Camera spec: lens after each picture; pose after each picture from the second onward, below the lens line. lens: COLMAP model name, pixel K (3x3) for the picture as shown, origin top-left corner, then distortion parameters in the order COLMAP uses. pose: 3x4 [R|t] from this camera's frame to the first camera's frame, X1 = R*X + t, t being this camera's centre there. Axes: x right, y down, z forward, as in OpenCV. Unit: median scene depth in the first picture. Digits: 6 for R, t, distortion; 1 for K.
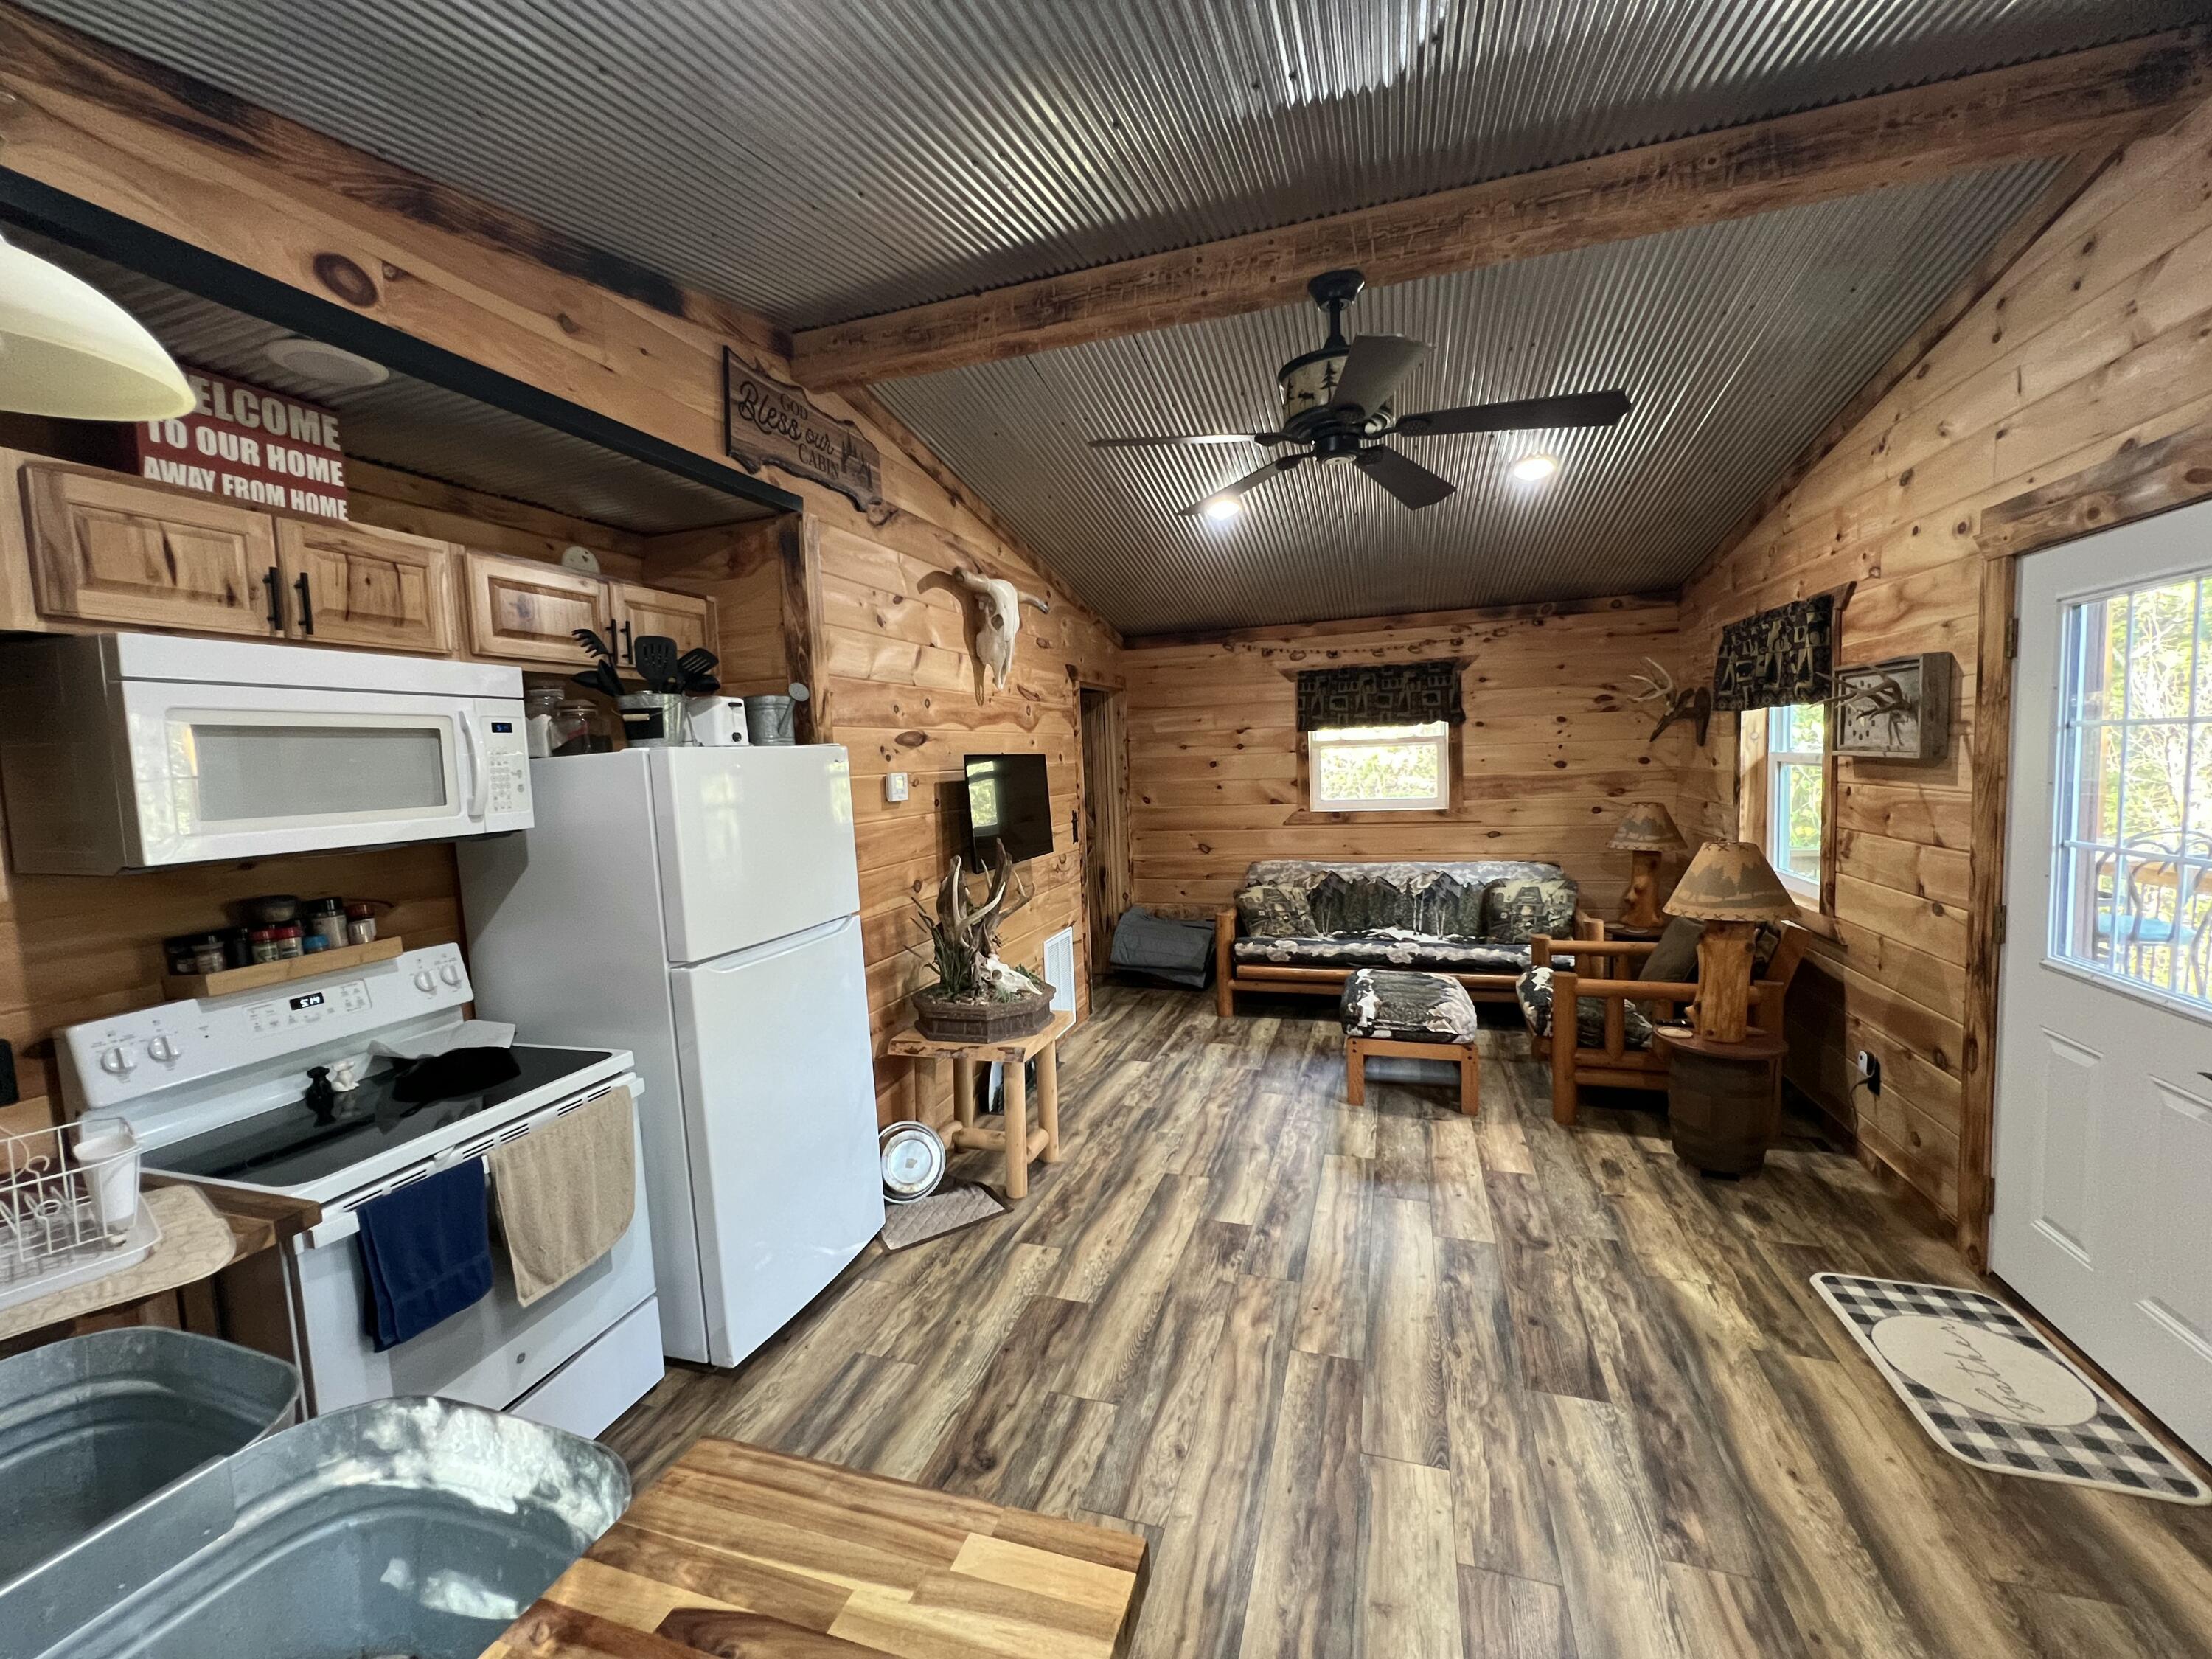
lens RADIAL K [[889.9, 0, 1108.1], [0, 889.9, 829.7], [0, 0, 1]] dist [-0.004313, -0.000114]
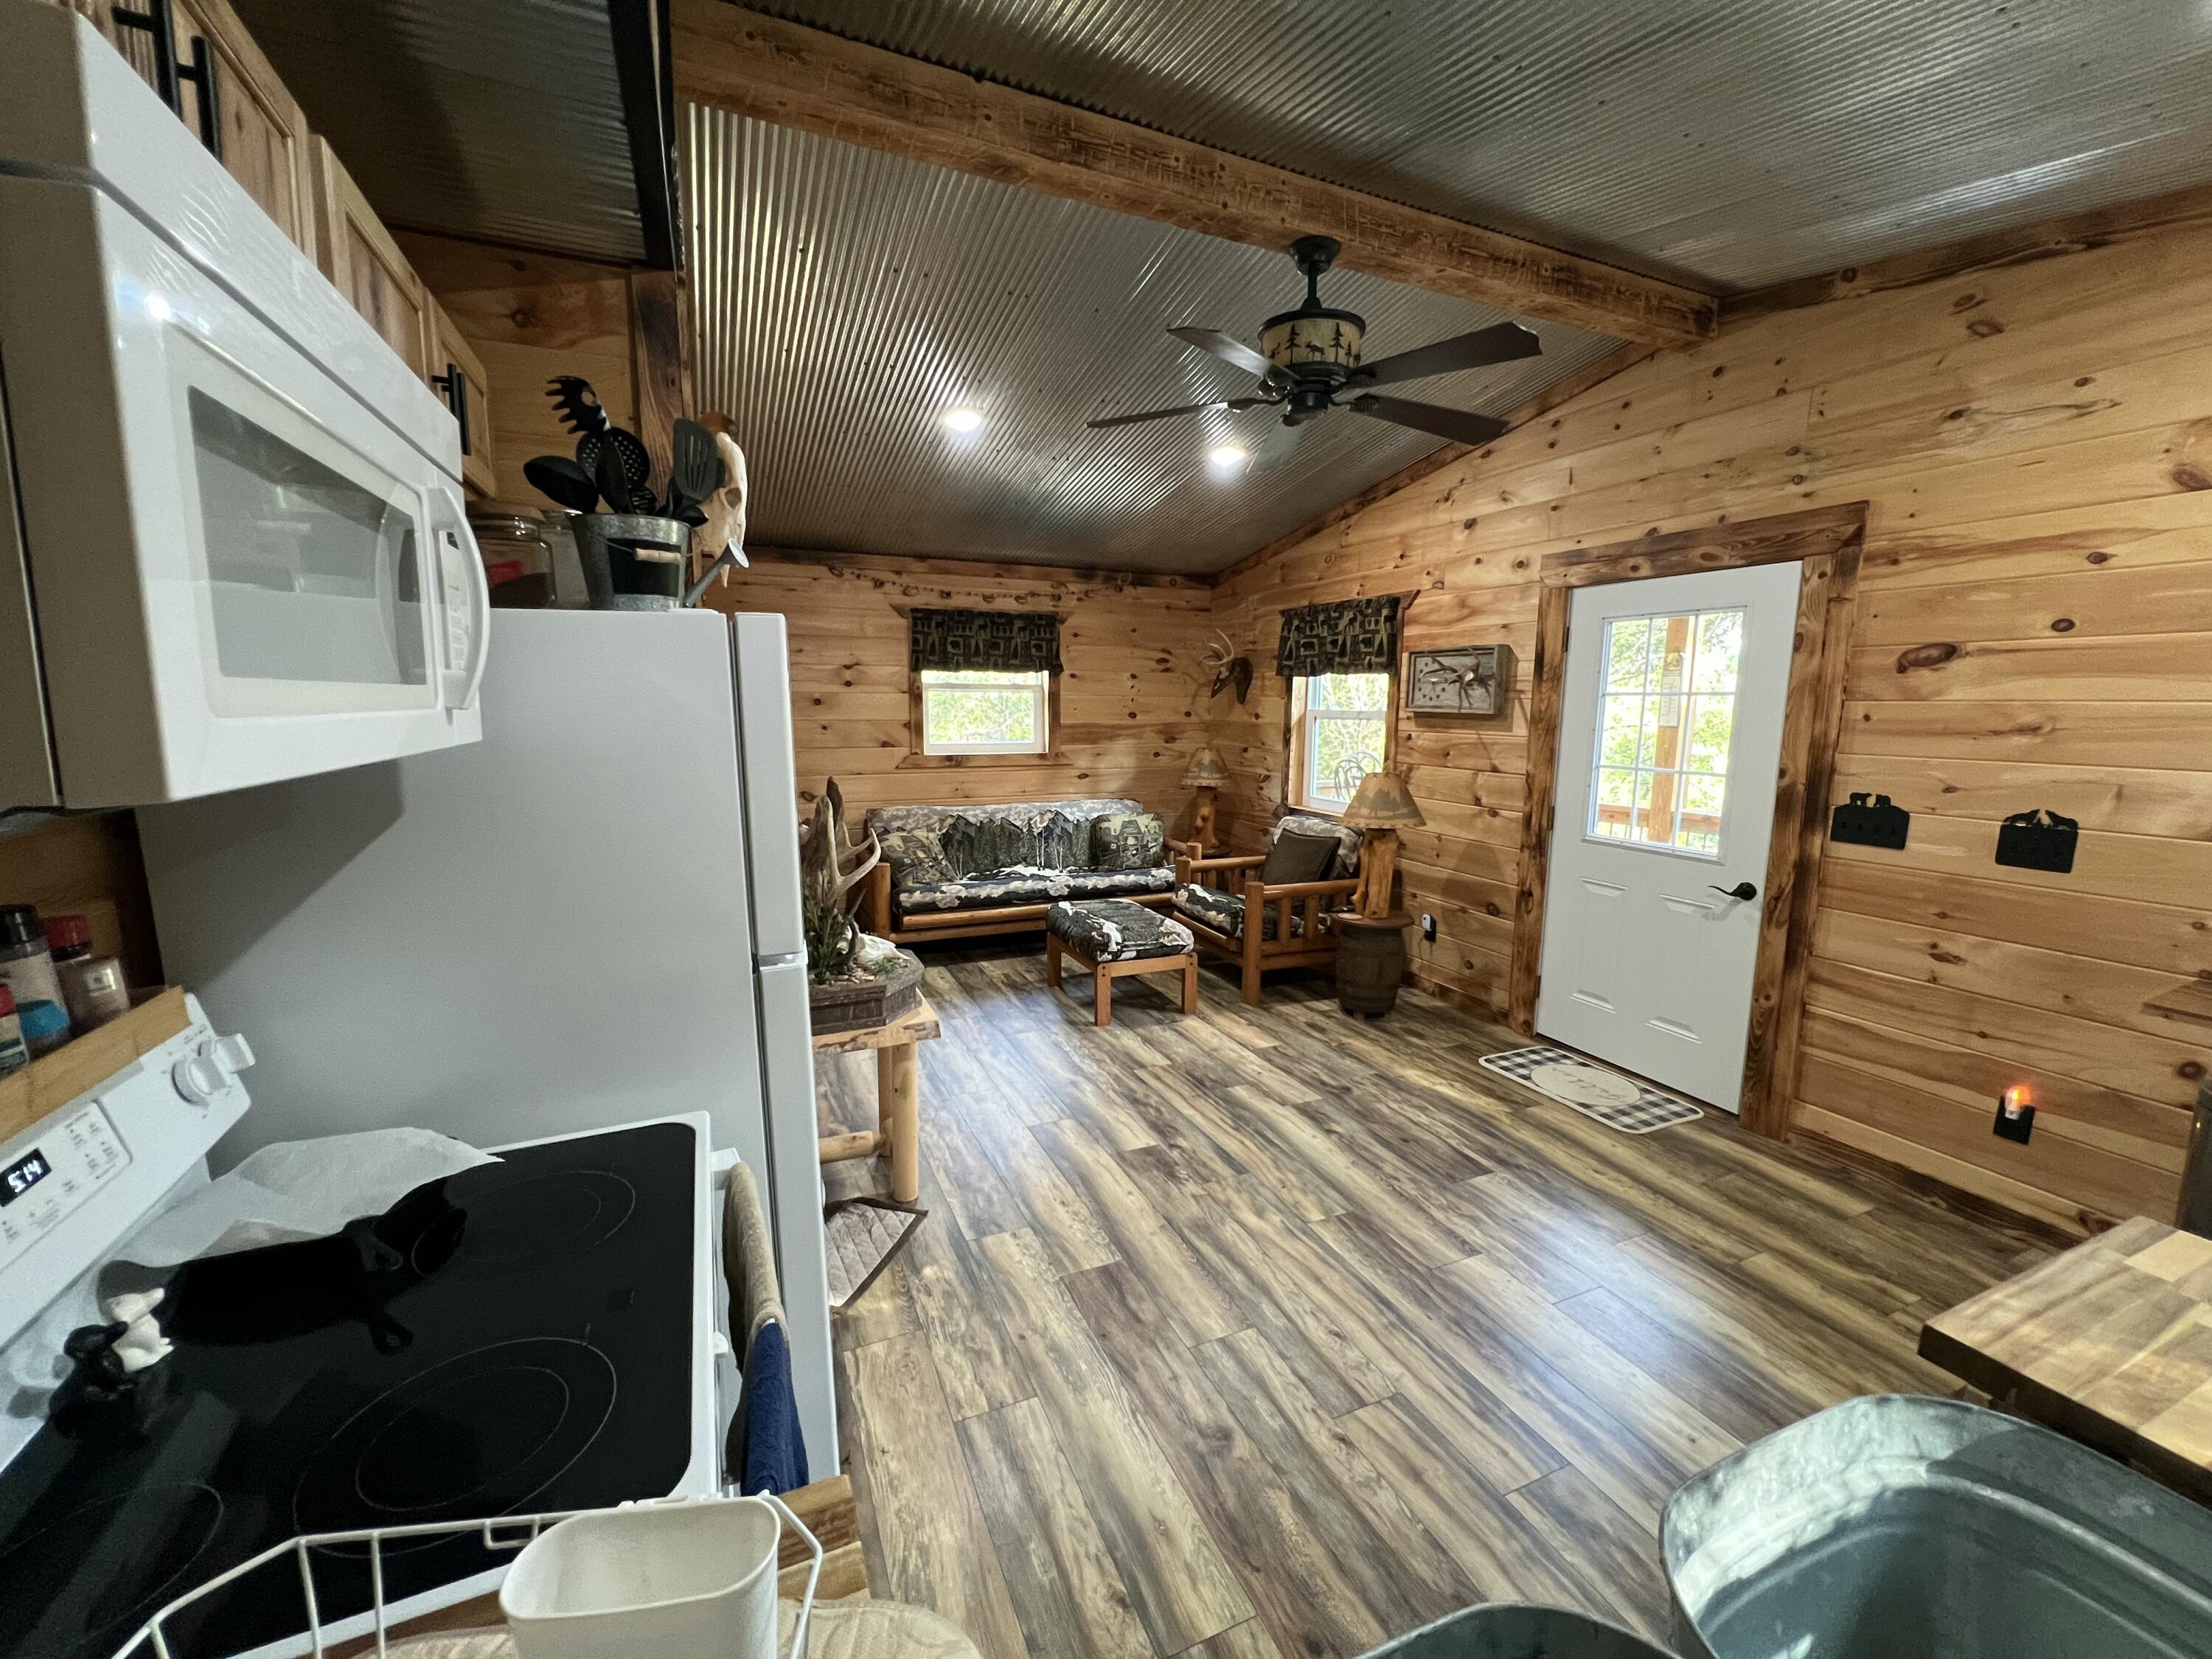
lens RADIAL K [[889.9, 0, 1101.9], [0, 889.9, 829.4], [0, 0, 1]] dist [-0.004313, -0.000114]
pose [[0.743877, -0.048751, 0.666537, -0.435811], [0.016231, 0.998360, 0.054907, 0.016368], [-0.668120, -0.030025, 0.743448, 0.221393]]
